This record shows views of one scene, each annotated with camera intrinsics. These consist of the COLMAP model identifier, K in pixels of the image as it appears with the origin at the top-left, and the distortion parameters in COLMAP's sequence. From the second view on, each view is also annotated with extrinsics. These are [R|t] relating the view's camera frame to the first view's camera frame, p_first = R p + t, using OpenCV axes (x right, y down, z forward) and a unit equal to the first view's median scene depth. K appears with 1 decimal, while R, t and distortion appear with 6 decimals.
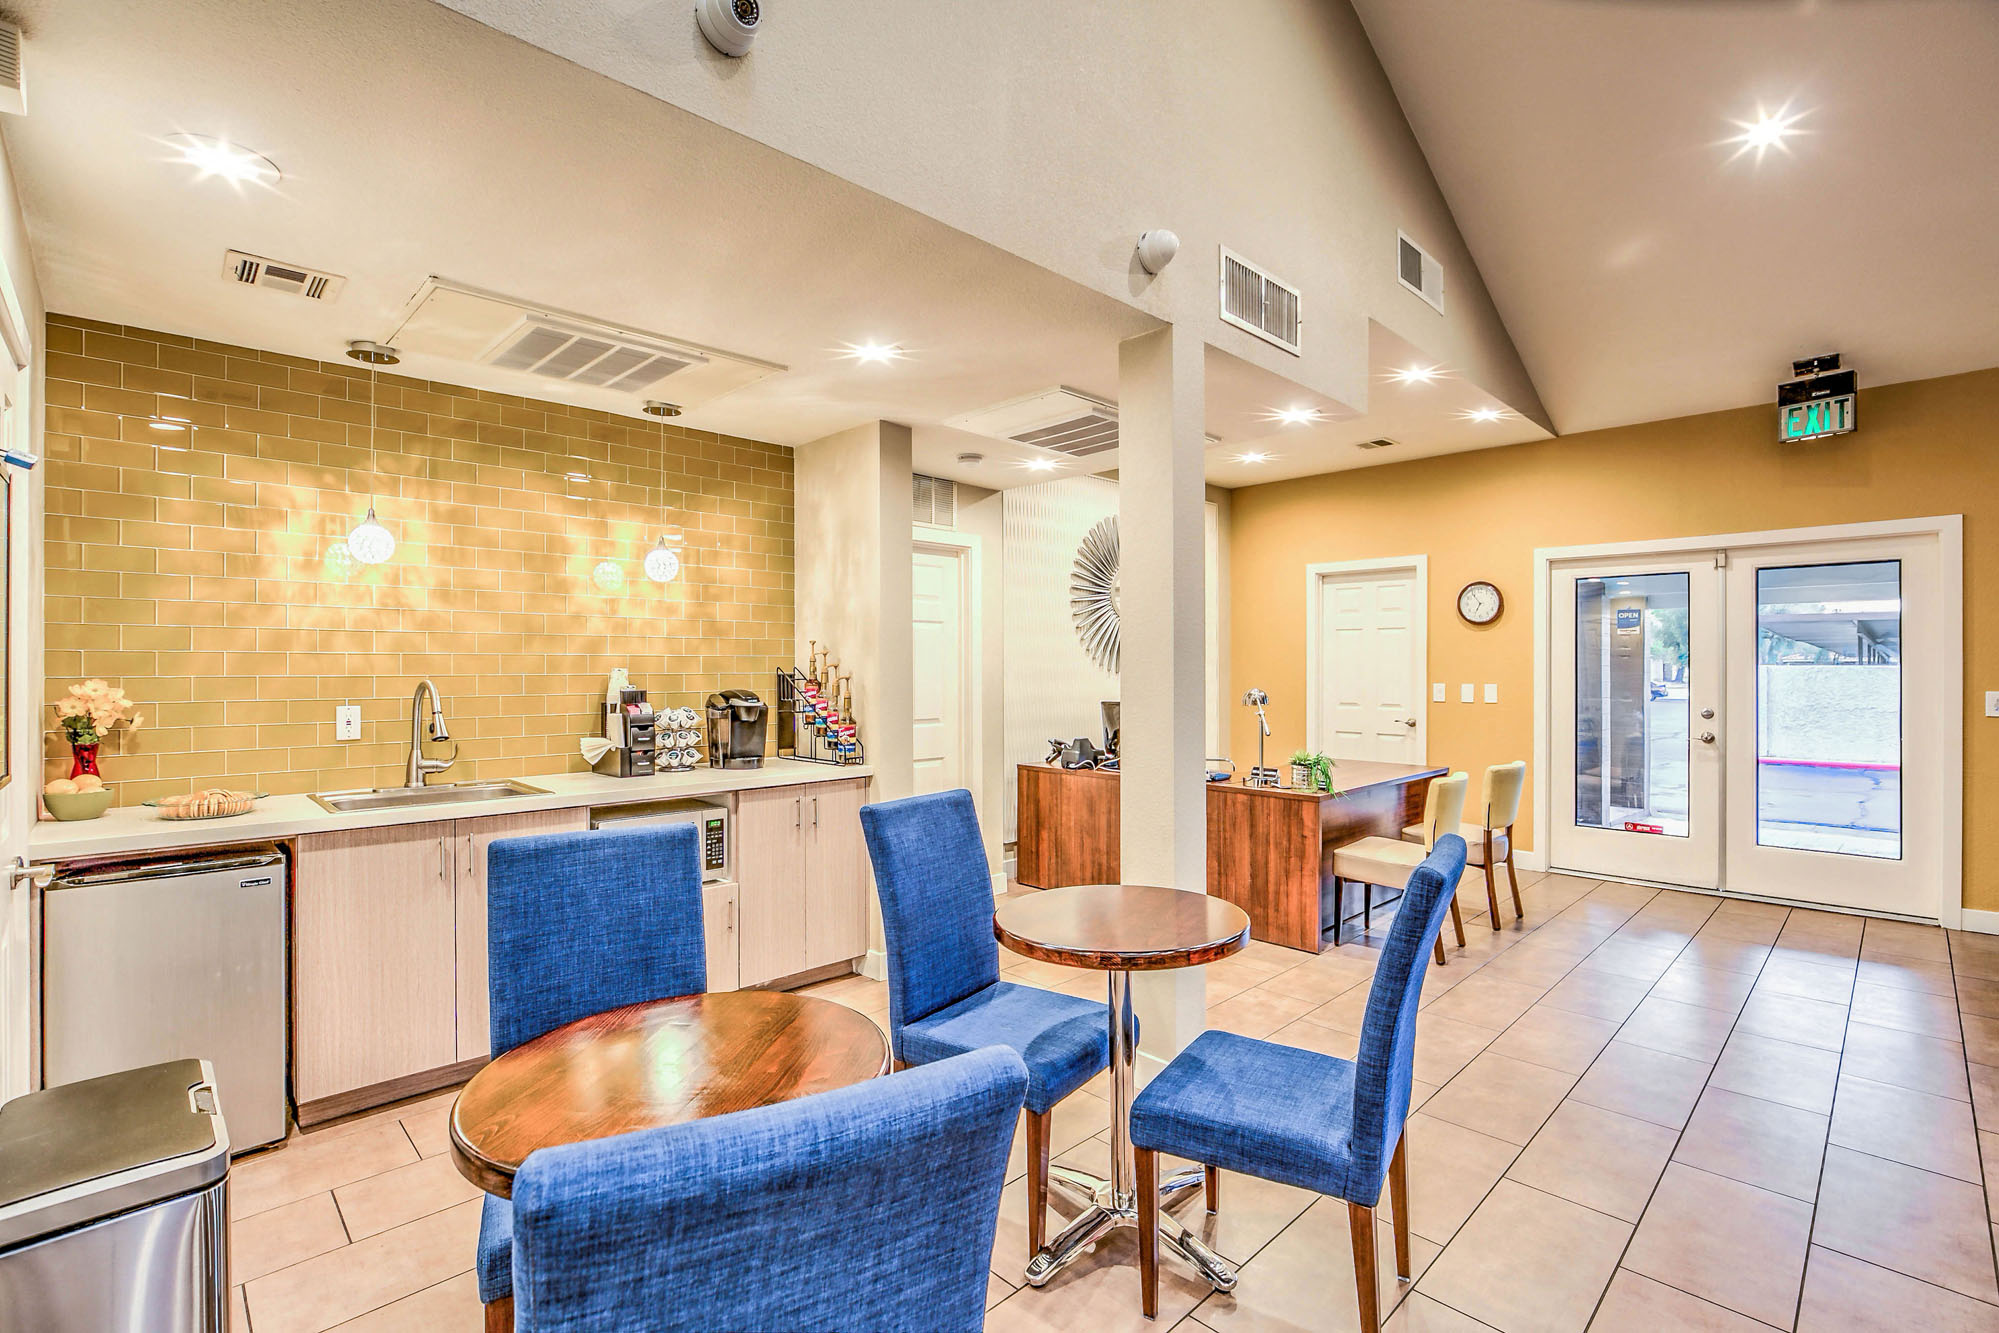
lens RADIAL K [[908.4, 0, 1007.6], [0, 908.4, 664.5], [0, 0, 1]] dist [-0.013351, 0.000013]
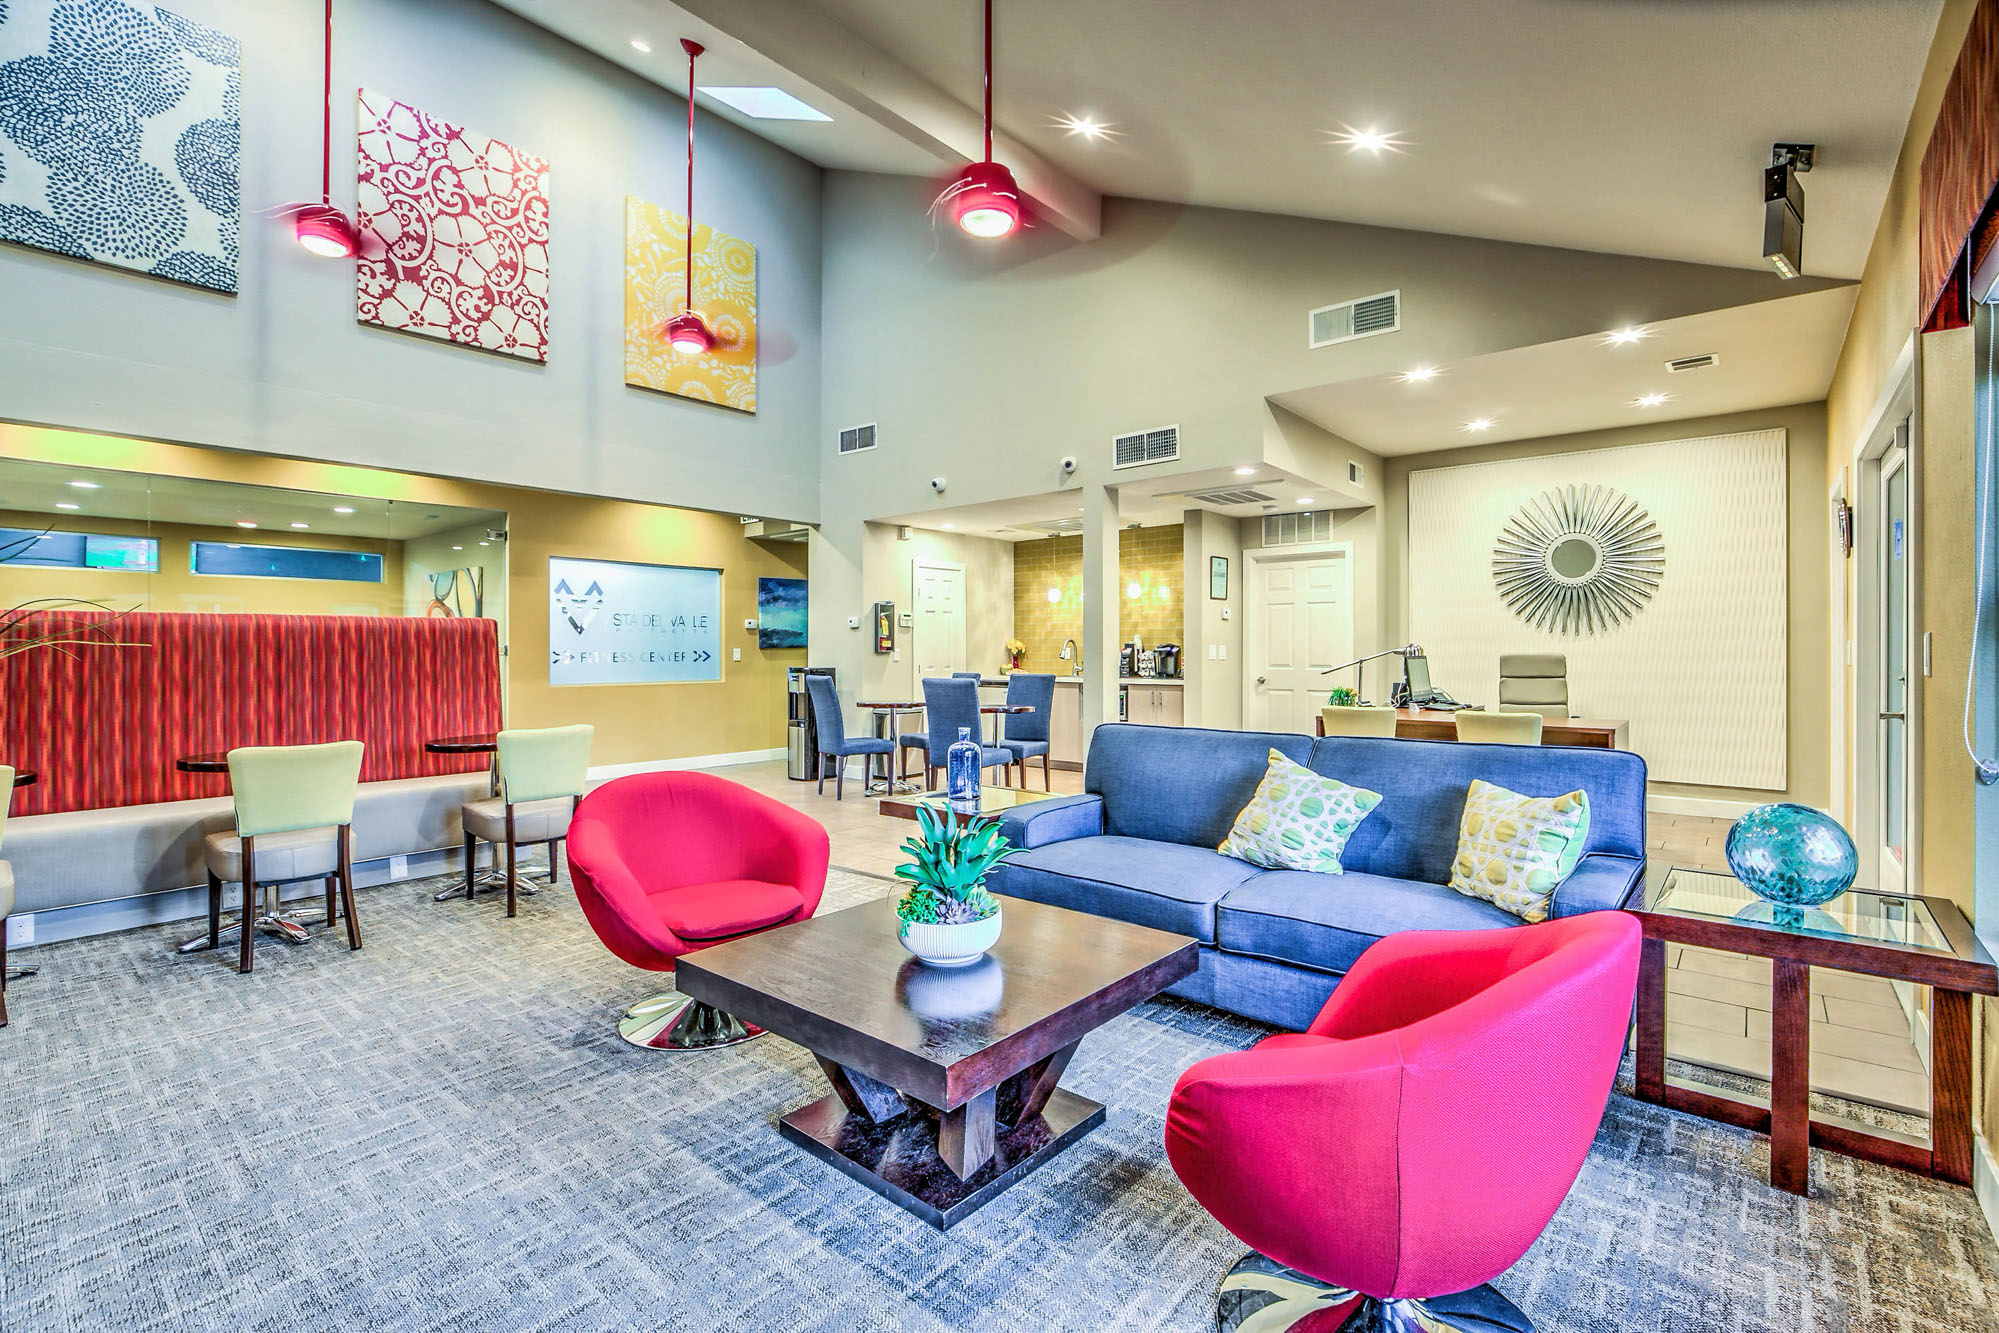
lens RADIAL K [[908.4, 0, 1011.9], [0, 908.4, 655.2], [0, 0, 1]] dist [-0.013351, 0.000013]
pose [[0.105137, 0.005006, -0.994445, 1.969543], [0.004484, 0.999975, 0.005508, 0.044989], [0.994448, -0.005038, 0.105112, 0.423064]]
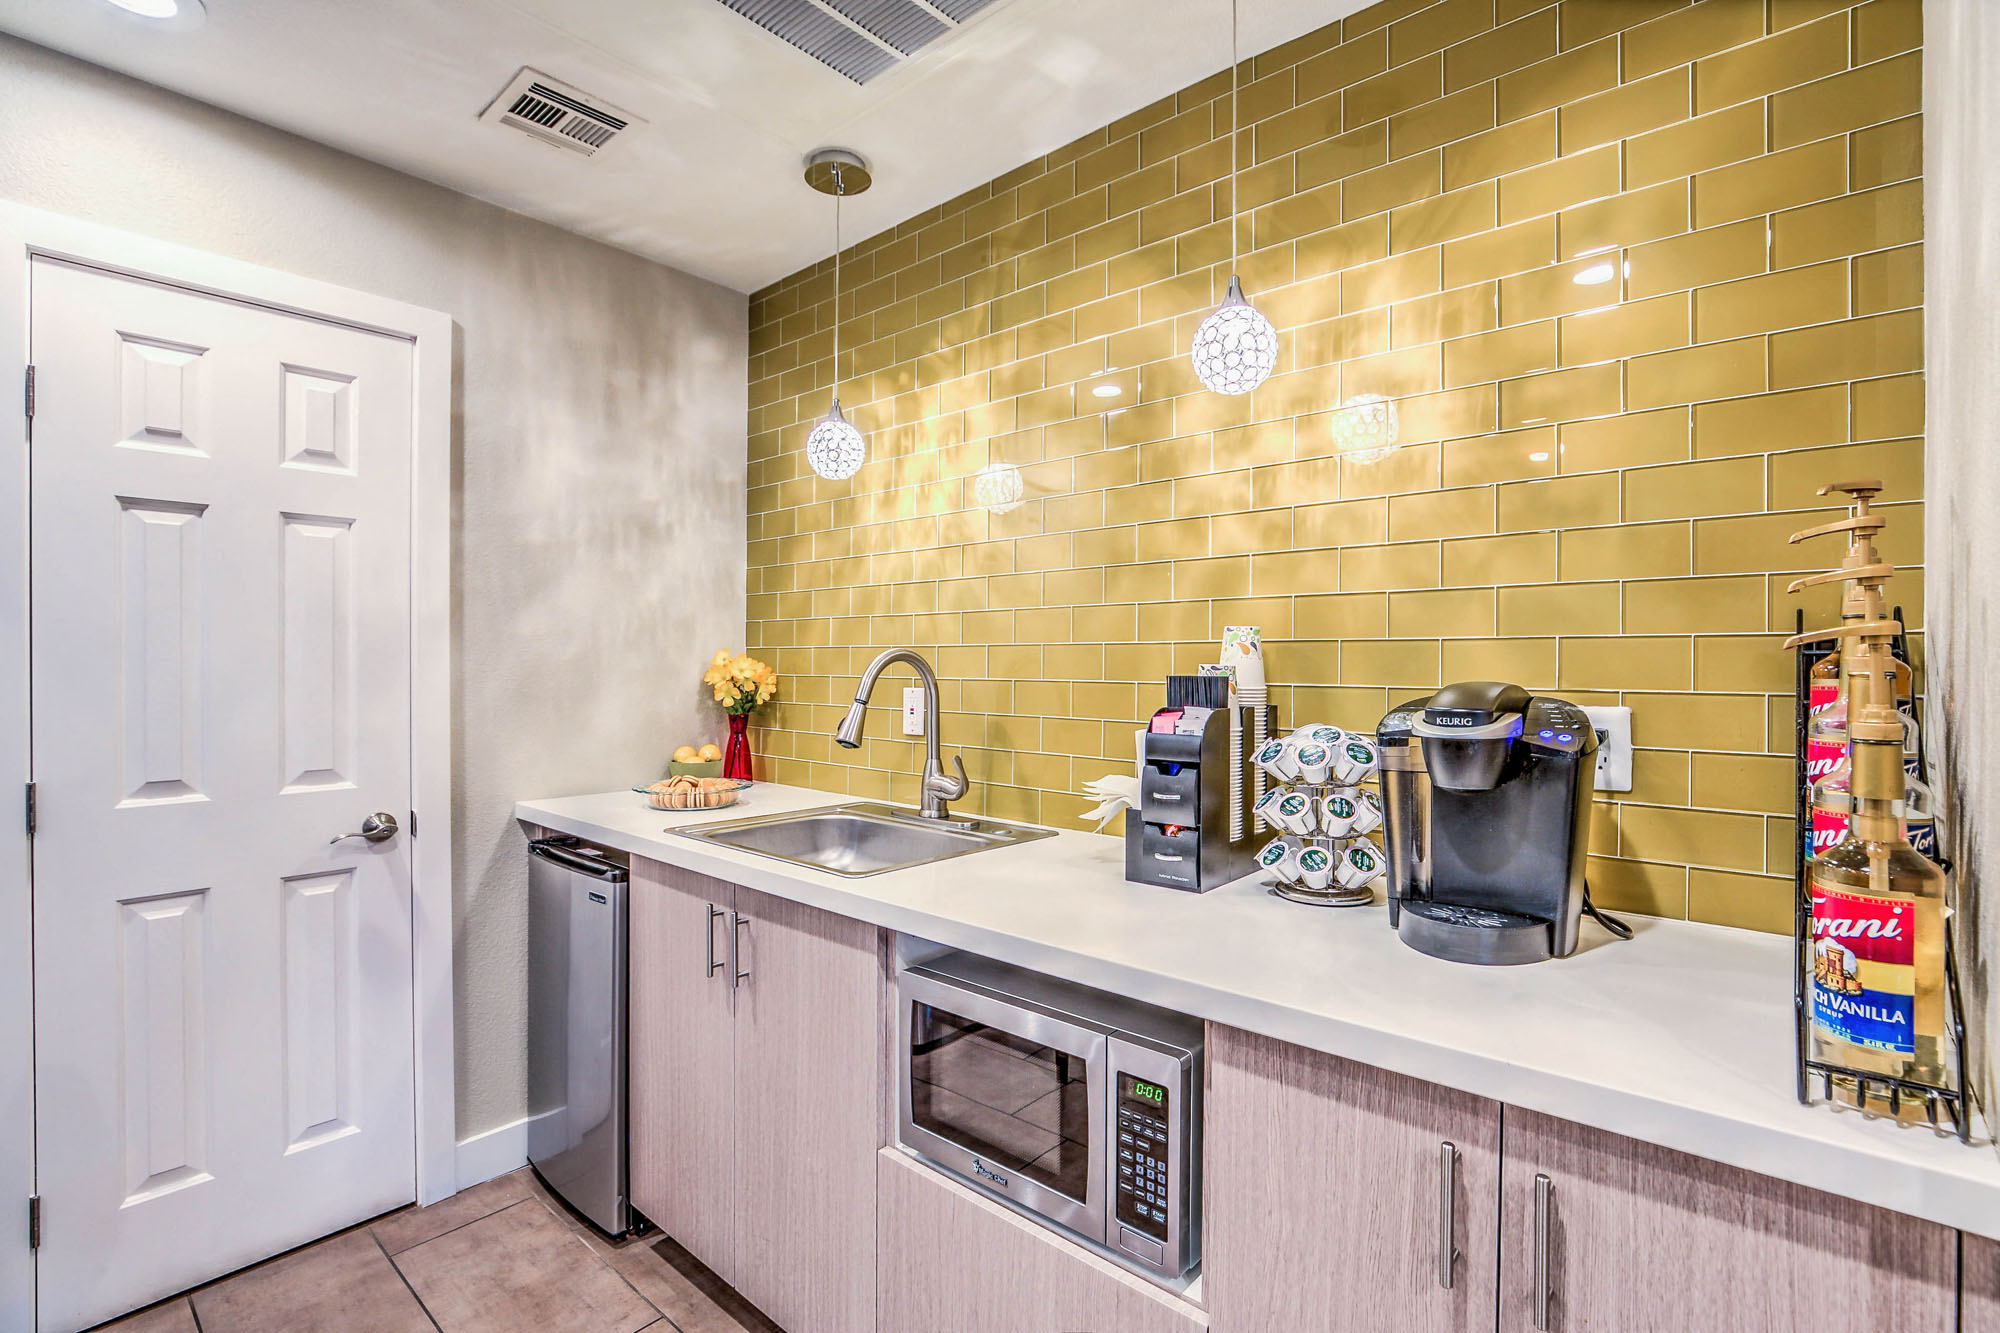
lens RADIAL K [[908.9, 0, 988.1], [0, 908.9, 658.7], [0, 0, 1]] dist [-0.013351, 0.000013]
pose [[0.067234, -0.002634, -0.997734, -0.005938], [-0.000389, 0.999996, -0.002666, 0.021824], [0.997737, 0.000567, 0.067232, 0.867827]]
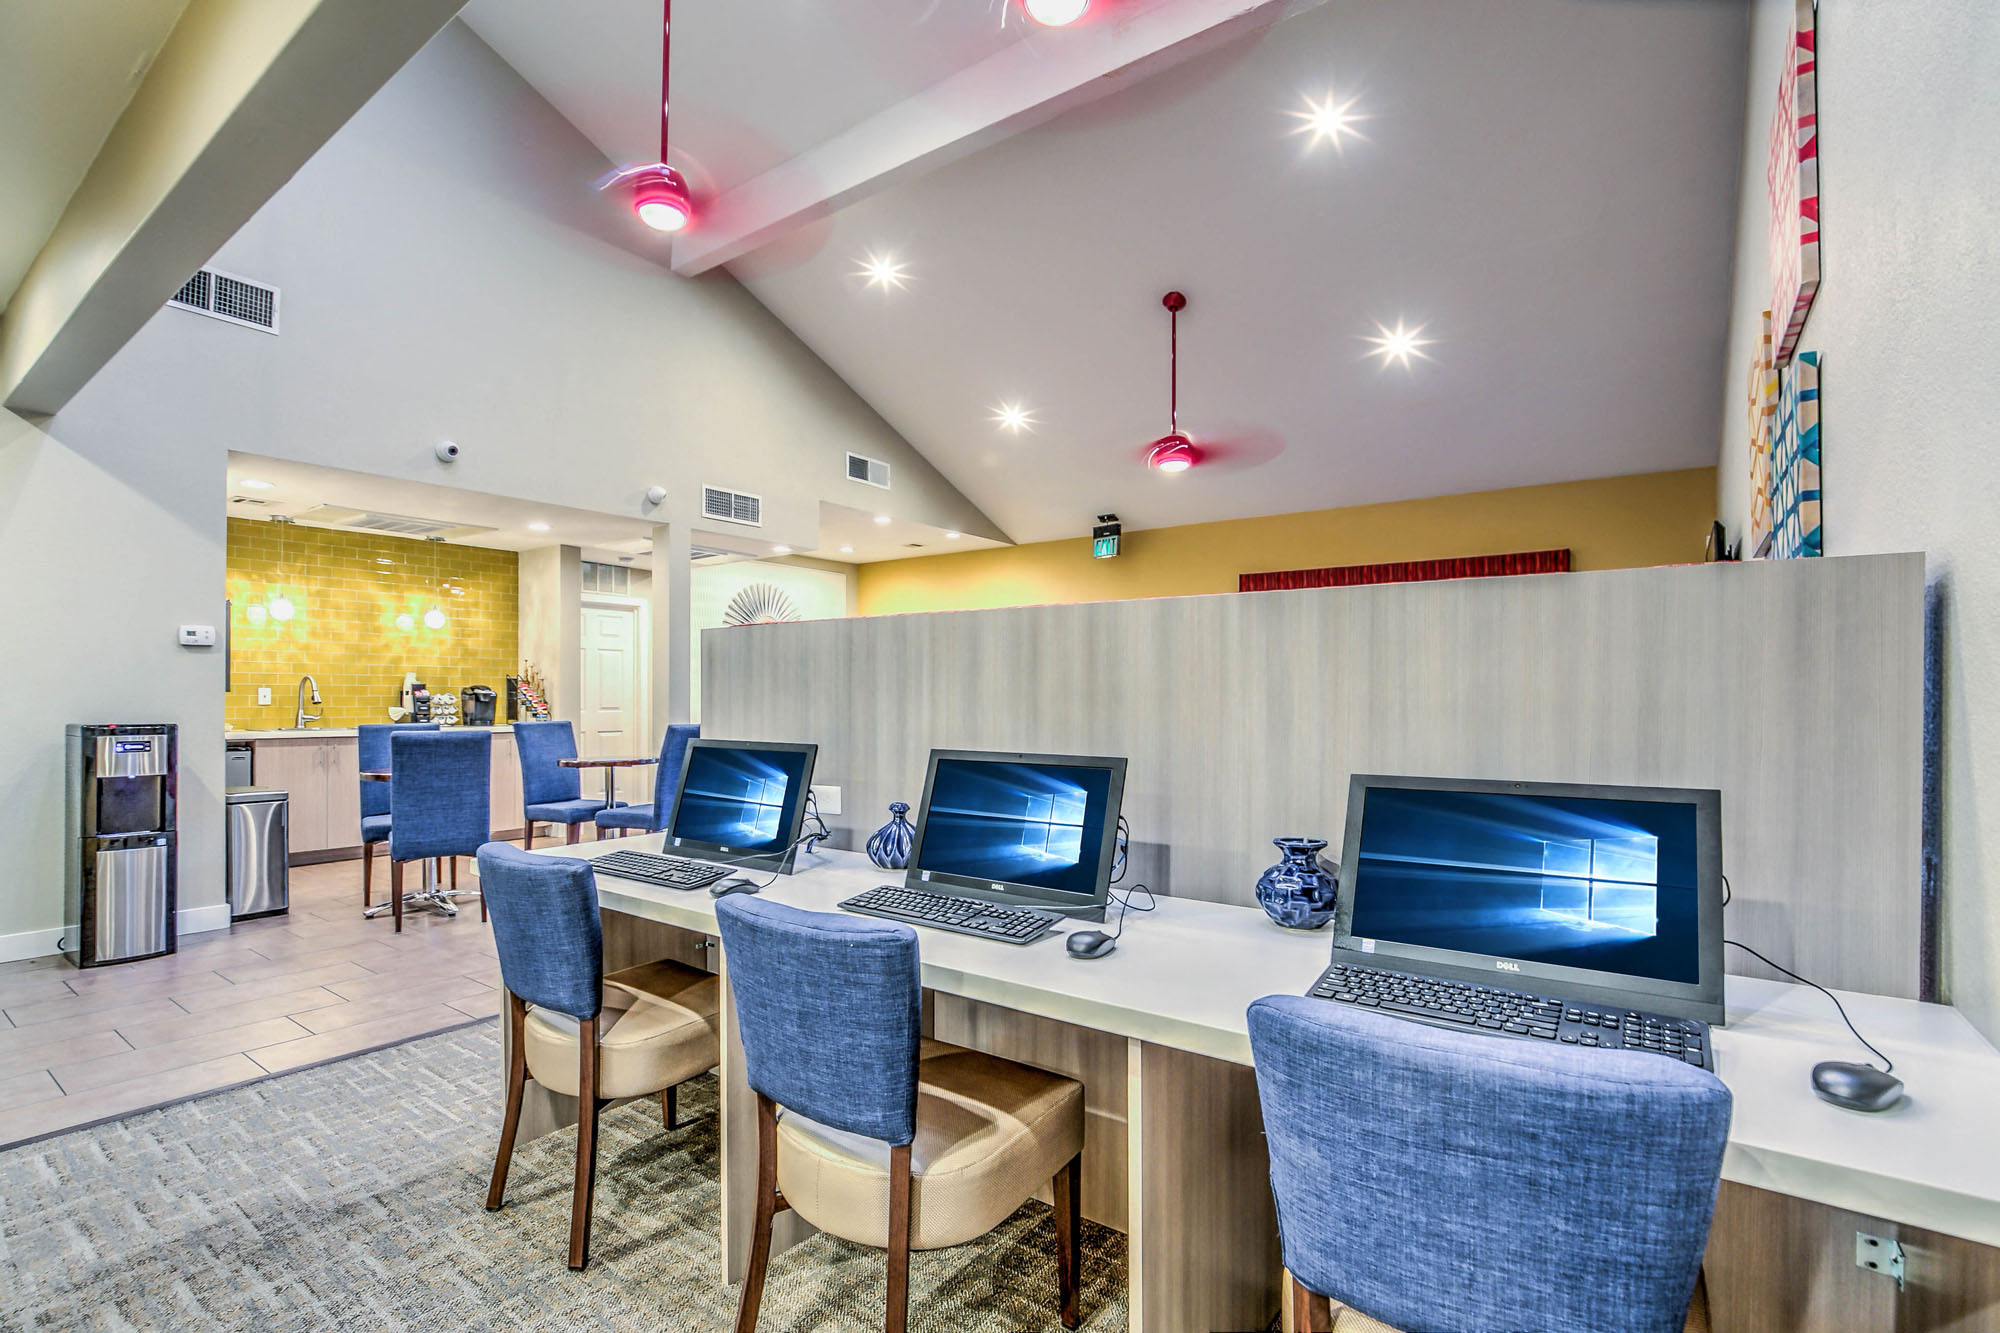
lens RADIAL K [[908.9, 0, 1013.7], [0, 908.9, 694.1], [0, 0, 1]] dist [-0.013351, 0.000013]
pose [[0.983975, 0.002067, 0.178297, 0.489367], [-0.001788, 0.999997, -0.001726, 0.050837], [-0.178300, 0.001380, 0.983975, -1.115179]]
